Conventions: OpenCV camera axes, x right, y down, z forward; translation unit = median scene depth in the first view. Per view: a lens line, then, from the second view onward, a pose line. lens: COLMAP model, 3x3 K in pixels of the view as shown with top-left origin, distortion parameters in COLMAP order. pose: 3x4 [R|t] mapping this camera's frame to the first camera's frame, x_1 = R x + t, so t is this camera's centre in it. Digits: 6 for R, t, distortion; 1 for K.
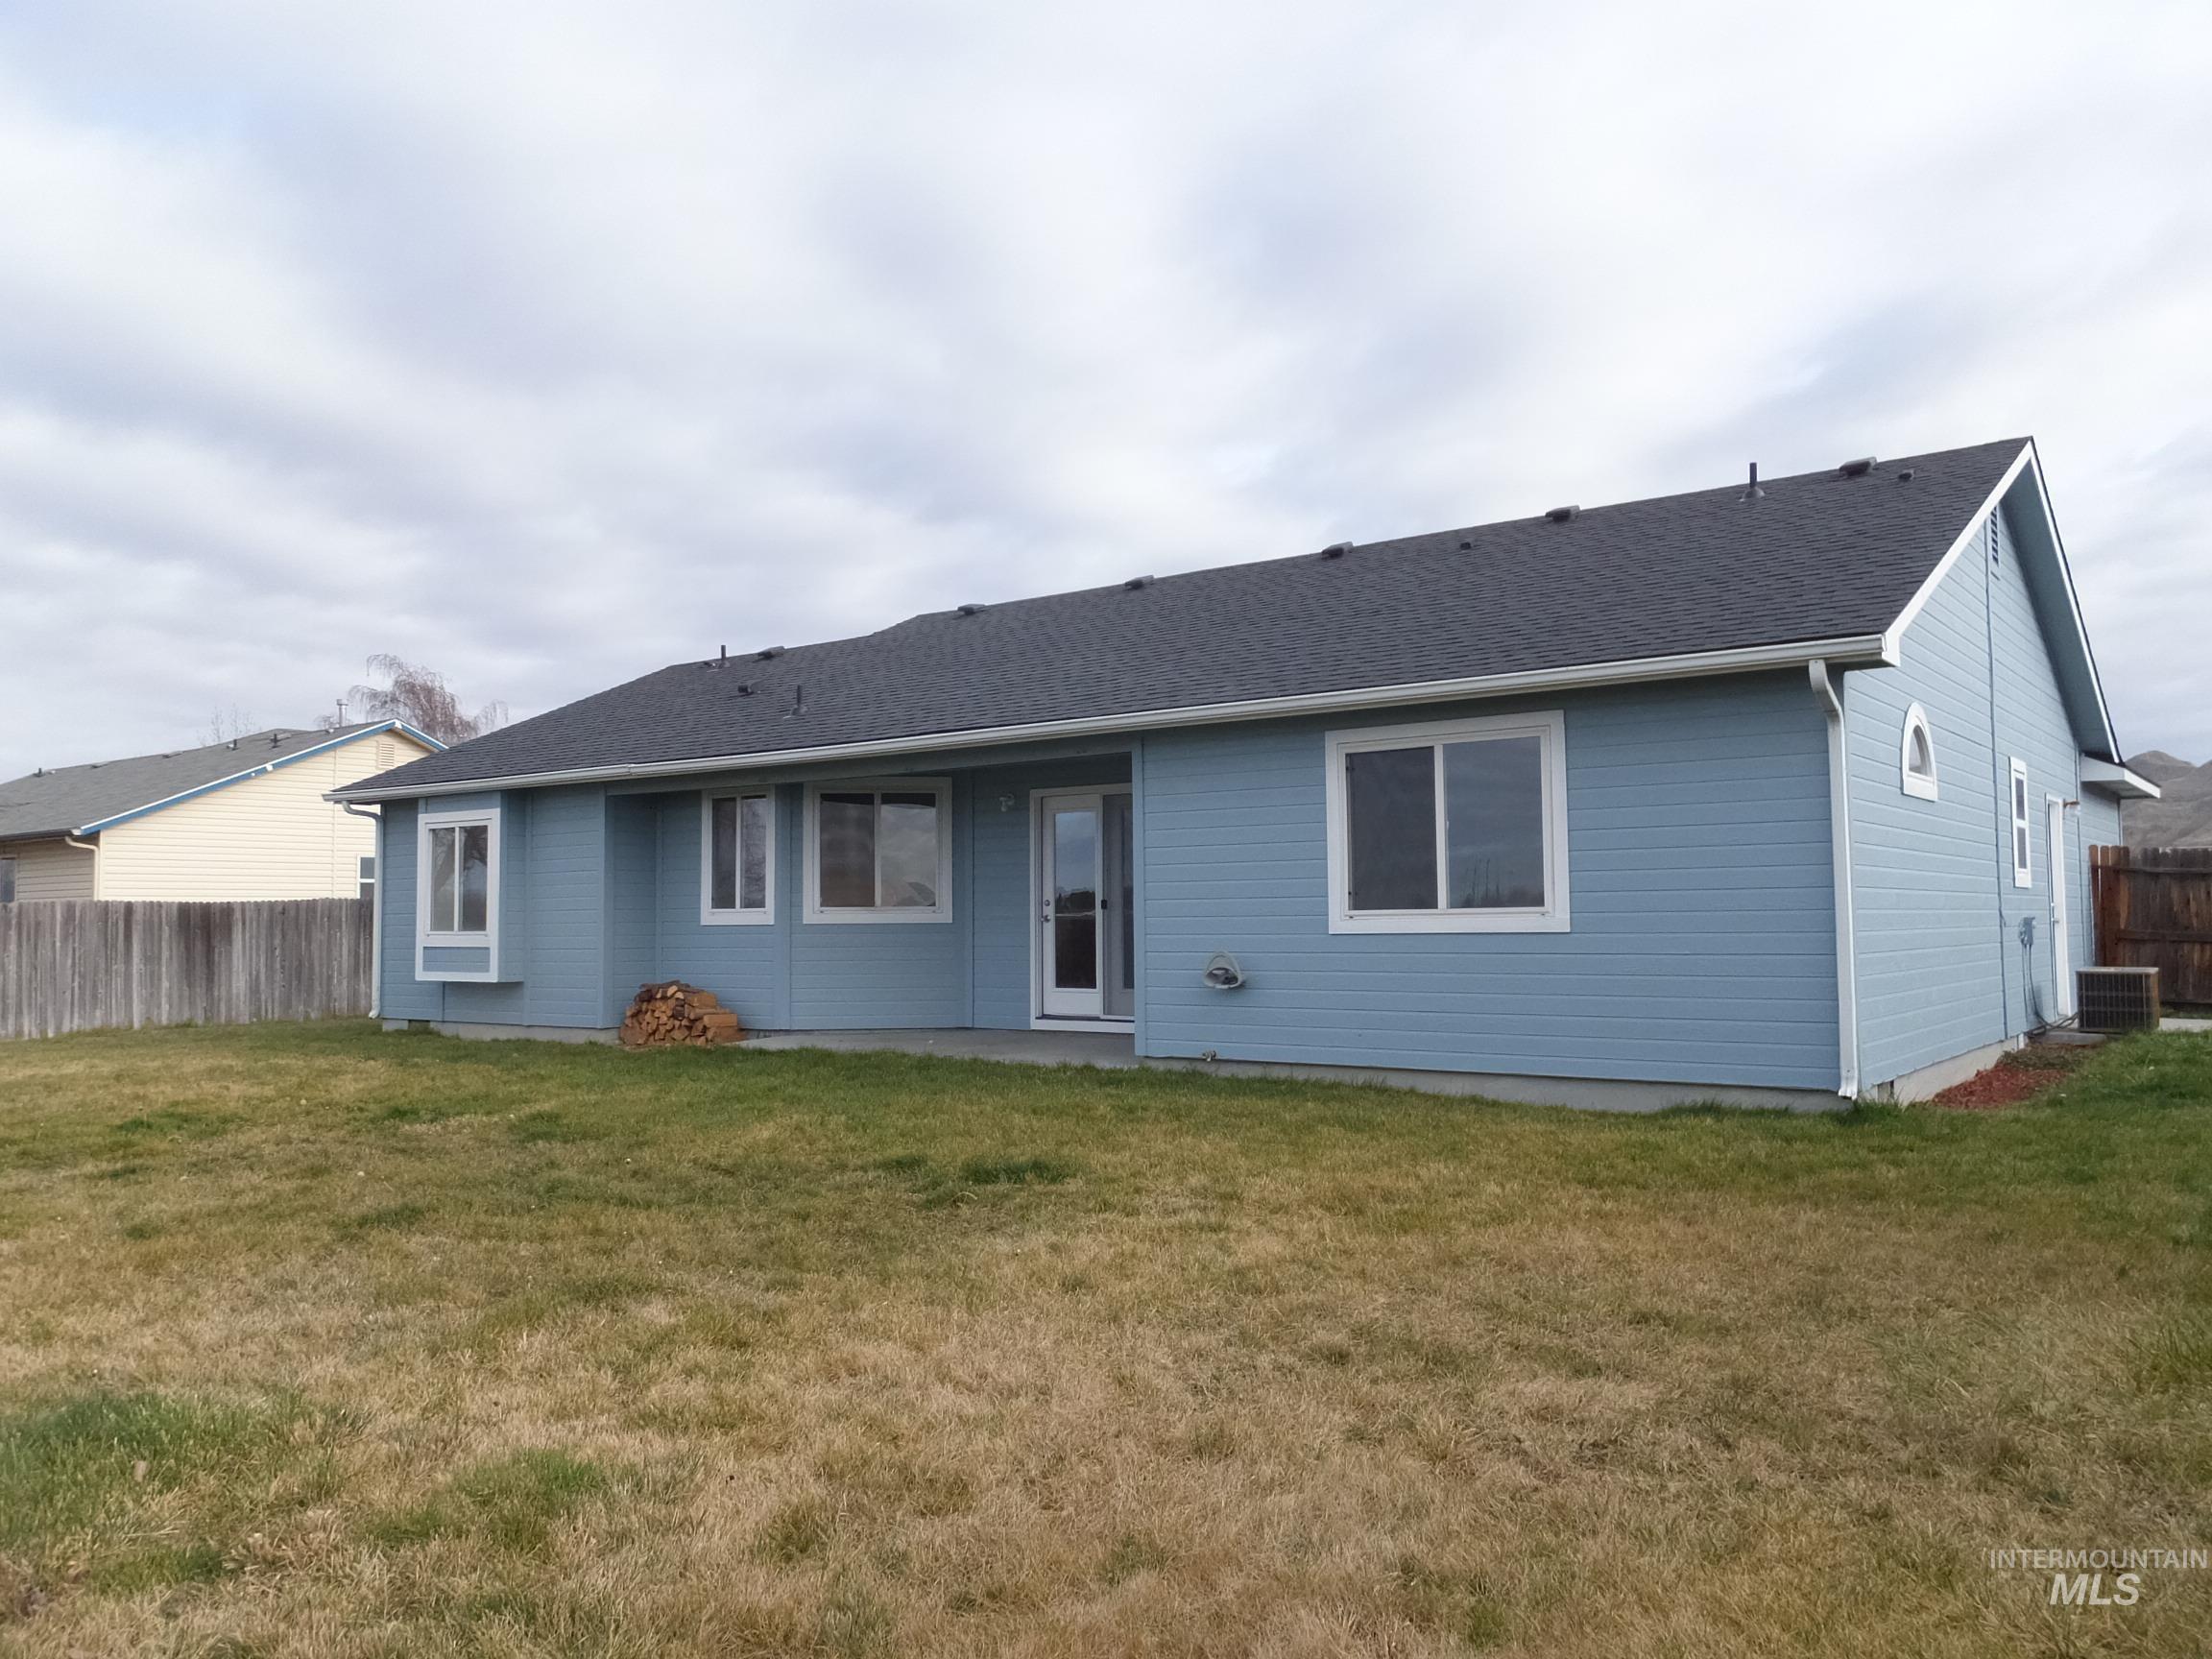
lens RADIAL K [[1665.3, 0, 1106.0], [0, 1665.3, 829.5], [0, 0, 1]] dist [-0.001209, -0.004004]
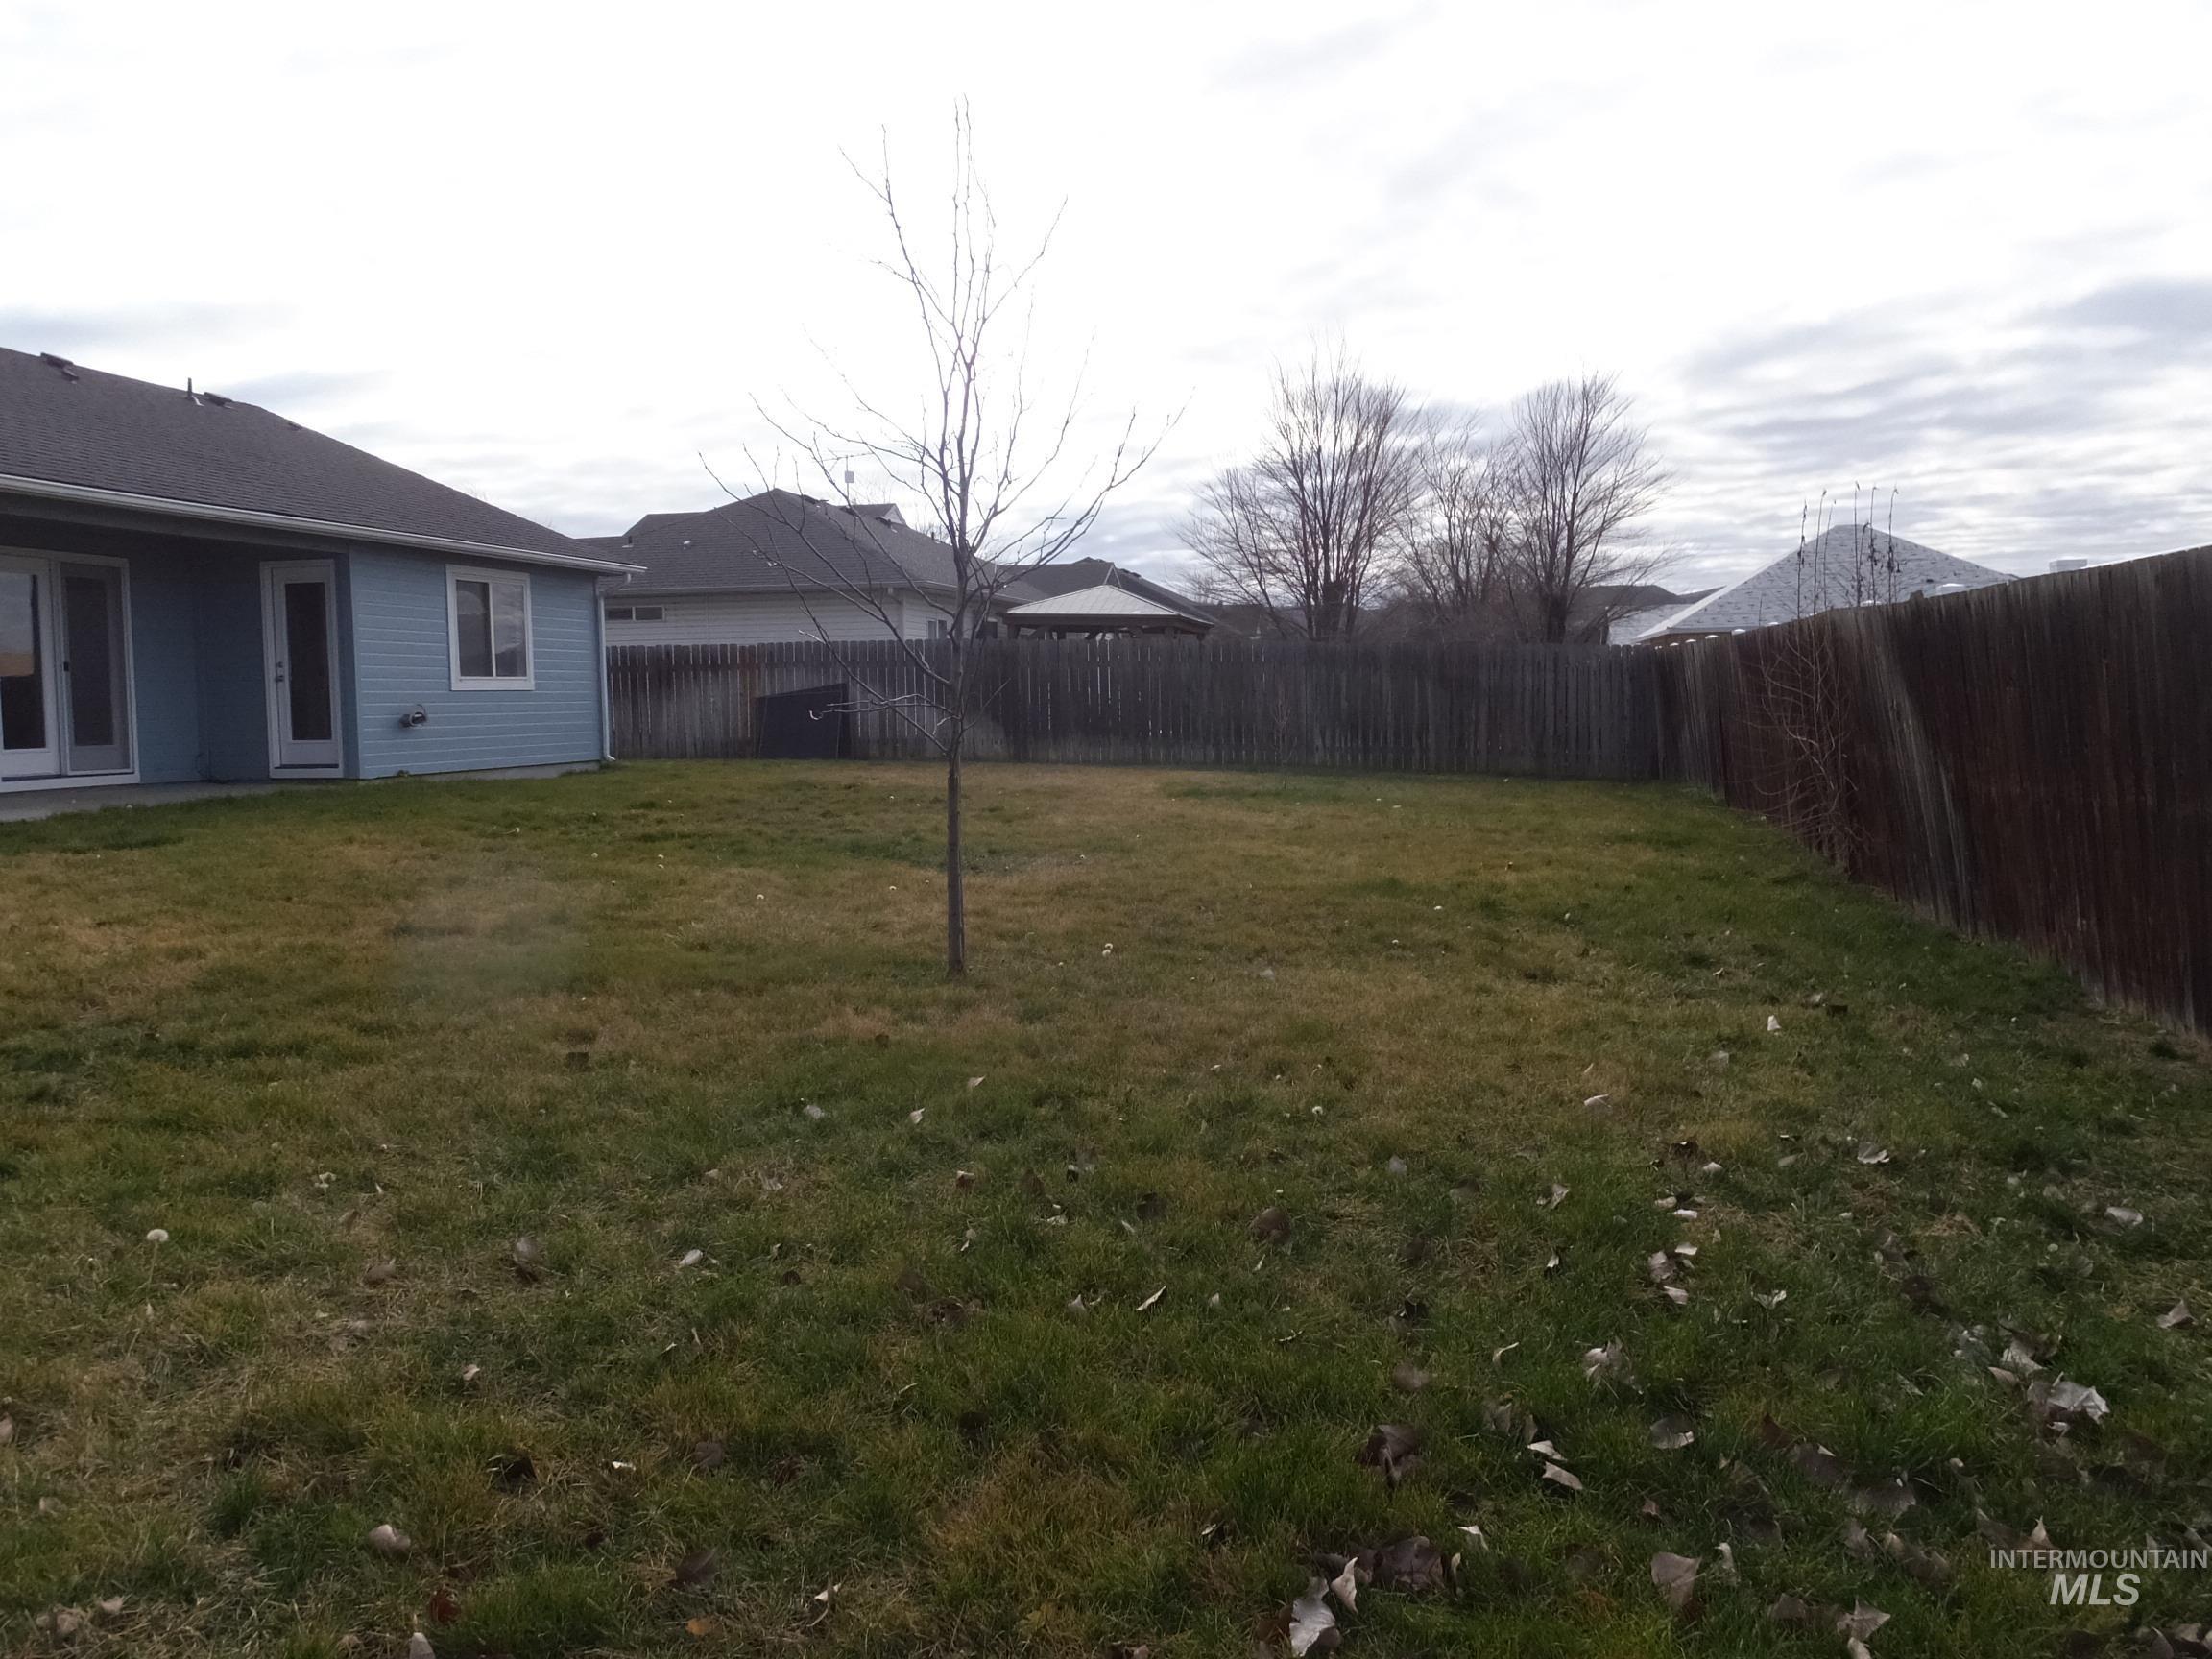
lens RADIAL K [[1652.1, 0, 1098.3], [0, 1652.1, 804.0], [0, 0, 1]] dist [-0.015417, -0.004553]
pose [[-0.414720, -0.043419, 0.908913, -1.628697], [-0.031869, 0.998941, 0.033178, 0.102338], [-0.909391, -0.015207, -0.415665, 1.119835]]
